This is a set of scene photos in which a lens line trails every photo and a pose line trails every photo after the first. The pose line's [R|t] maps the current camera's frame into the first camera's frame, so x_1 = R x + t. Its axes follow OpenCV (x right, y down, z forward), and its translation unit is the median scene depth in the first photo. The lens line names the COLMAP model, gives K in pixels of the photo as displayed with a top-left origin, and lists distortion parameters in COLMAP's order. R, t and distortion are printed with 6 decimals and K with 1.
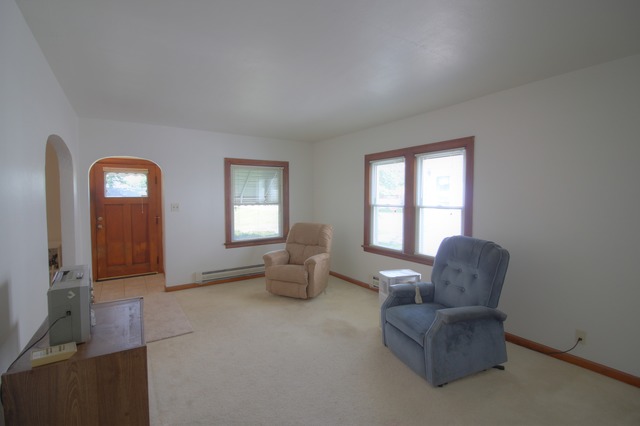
lens RADIAL K [[296.3, 0, 321.3], [0, 296.3, 211.7], [0, 0, 1]] dist [-0.005252, -0.008181]
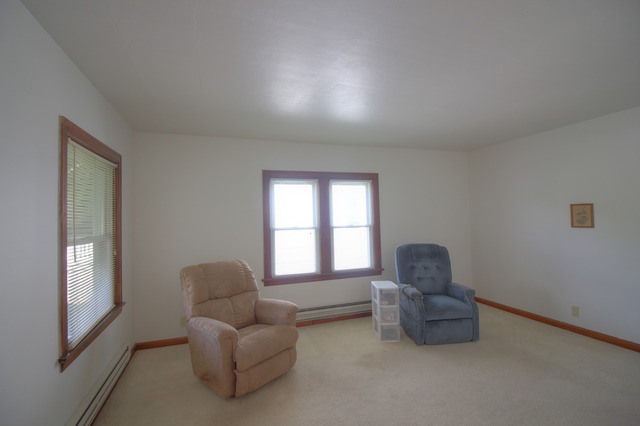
lens RADIAL K [[296.3, 0, 317.0], [0, 296.3, 209.6], [0, 0, 1]] dist [-0.005252, -0.008181]
pose [[0.249412, 0.022523, 0.968135, -0.705457], [0.070850, 0.996626, -0.041439, -0.038056], [-0.965802, 0.078928, 0.246975, 0.739940]]
